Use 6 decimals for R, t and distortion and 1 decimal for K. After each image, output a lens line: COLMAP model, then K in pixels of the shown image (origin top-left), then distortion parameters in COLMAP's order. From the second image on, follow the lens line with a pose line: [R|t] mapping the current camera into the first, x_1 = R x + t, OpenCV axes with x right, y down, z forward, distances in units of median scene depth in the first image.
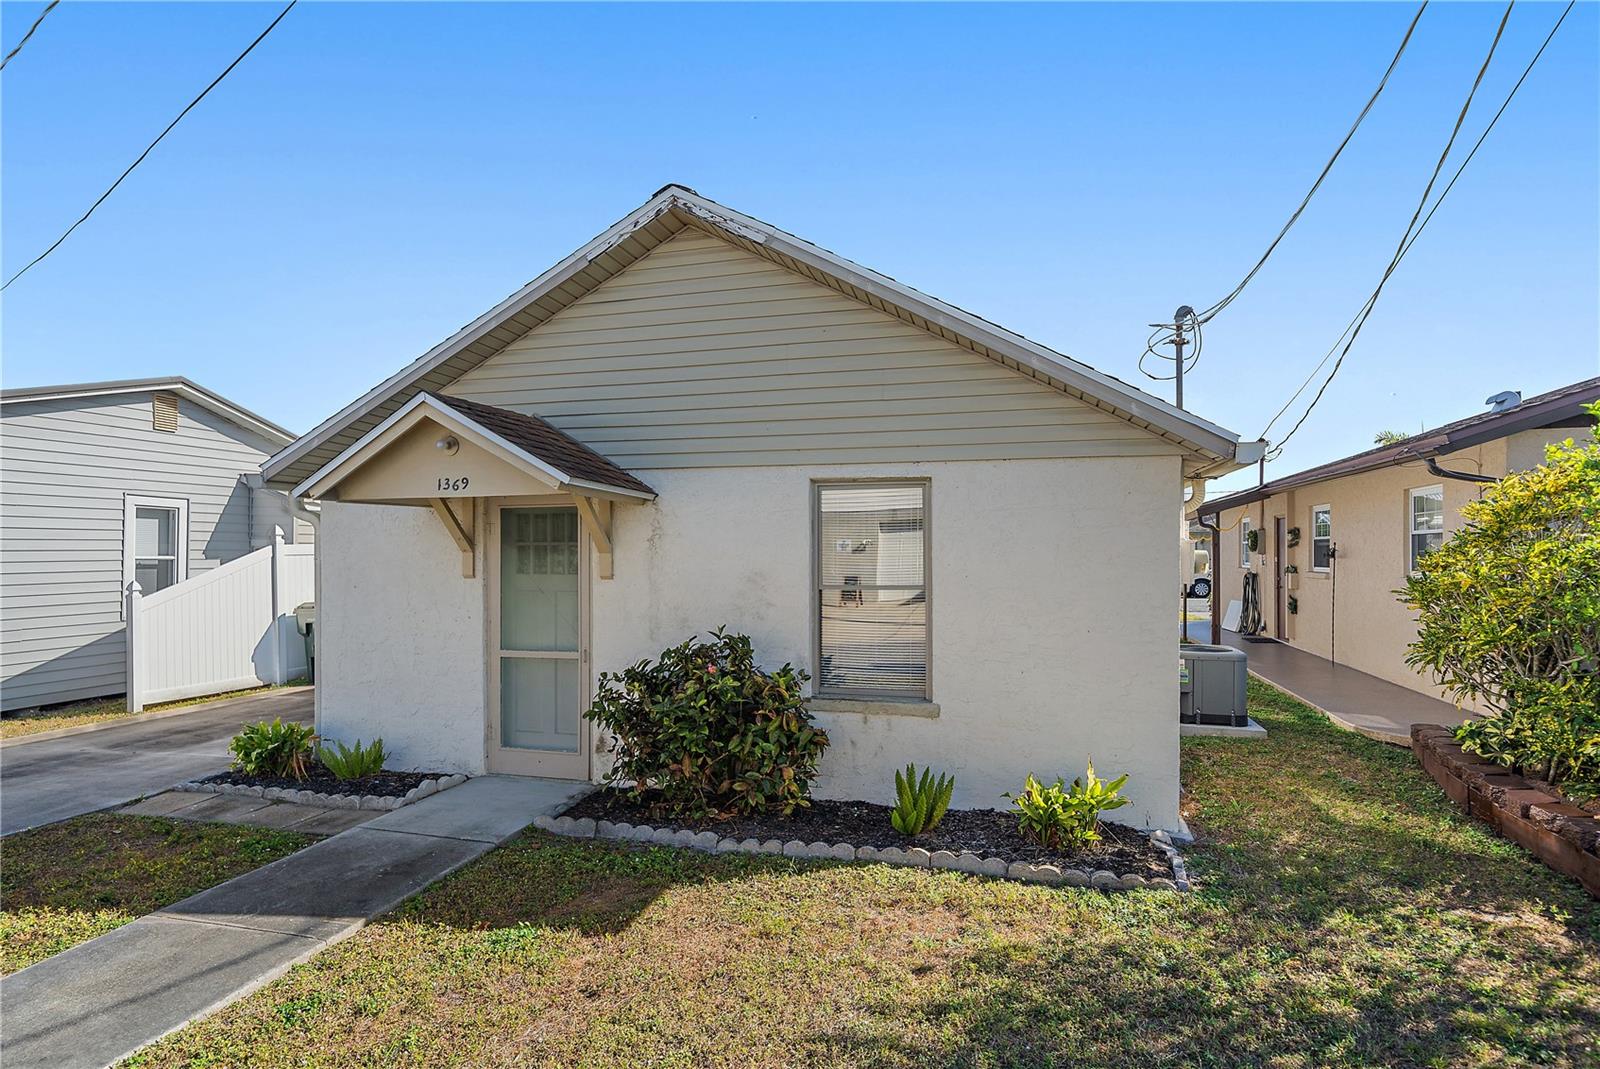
lens RADIAL K [[871.4, 0, 800.6], [0, 871.4, 549.1], [0, 0, 1]] dist [0.016428, 0.000610]
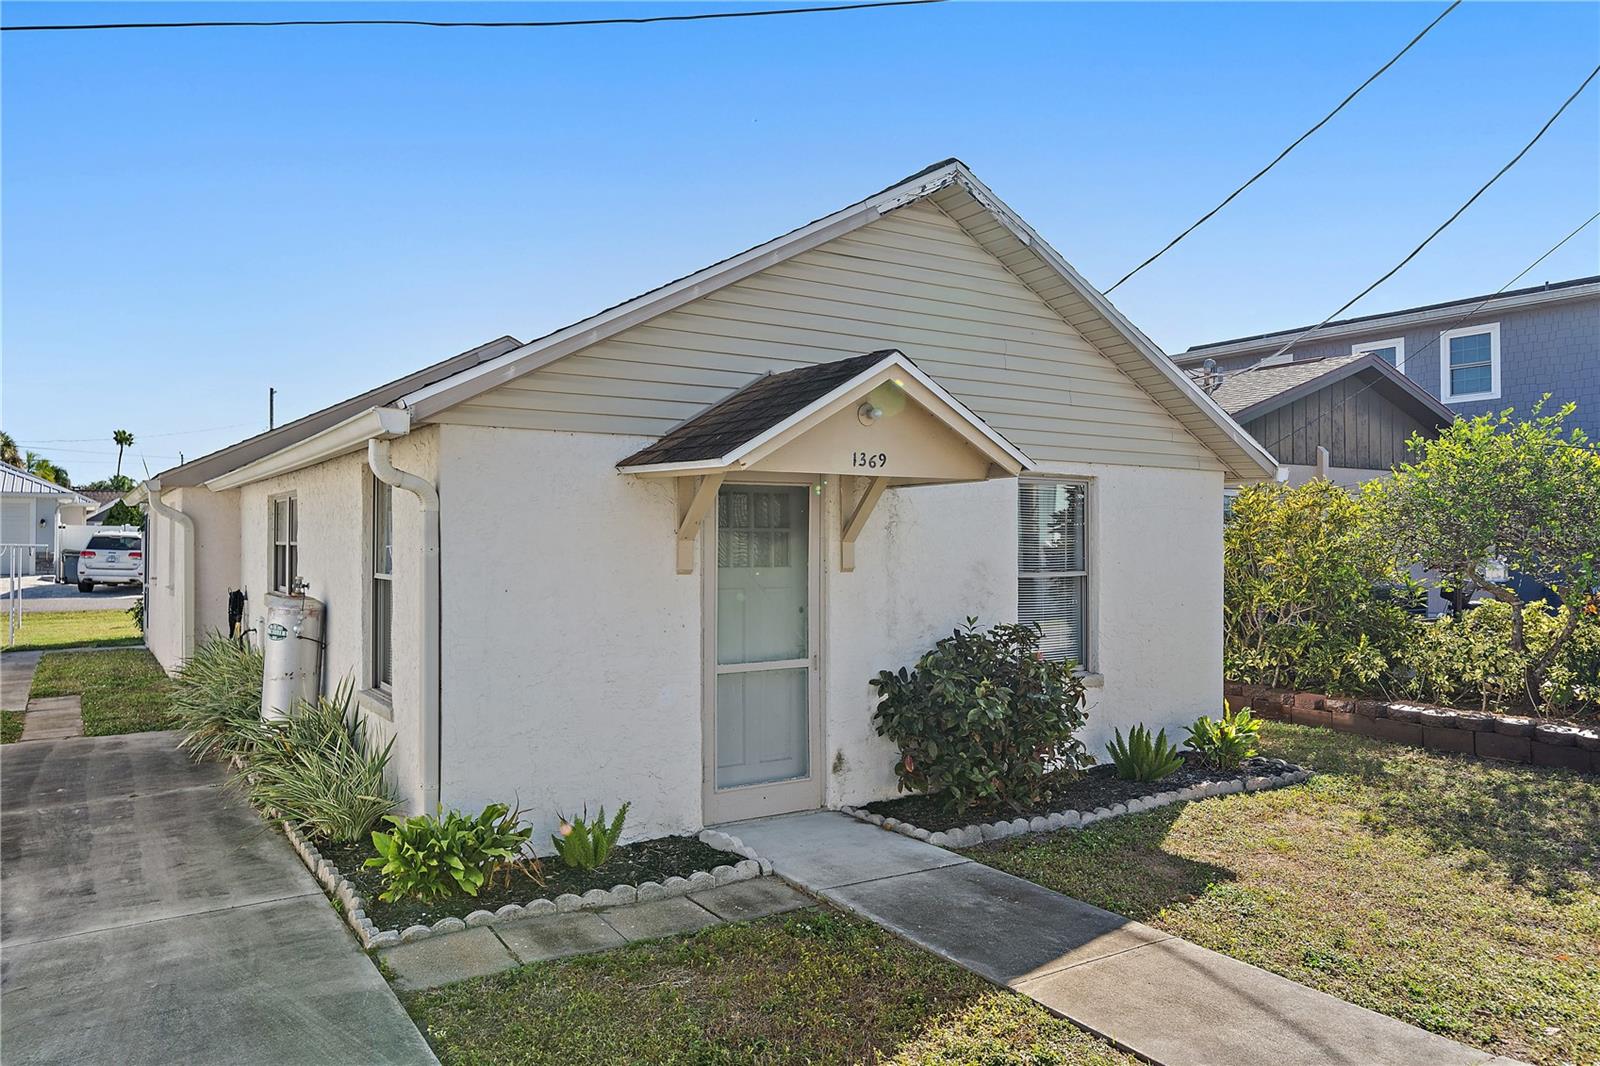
lens RADIAL K [[1080.6, 0, 797.8], [0, 1080.6, 529.8], [0, 0, 1]] dist [0.001988, 0.002854]
pose [[0.666384, 0.009934, 0.745543, -1.146164], [-0.007172, 0.999950, -0.006913, 0.000177], [-0.745574, -0.000740, 0.666422, 0.338516]]
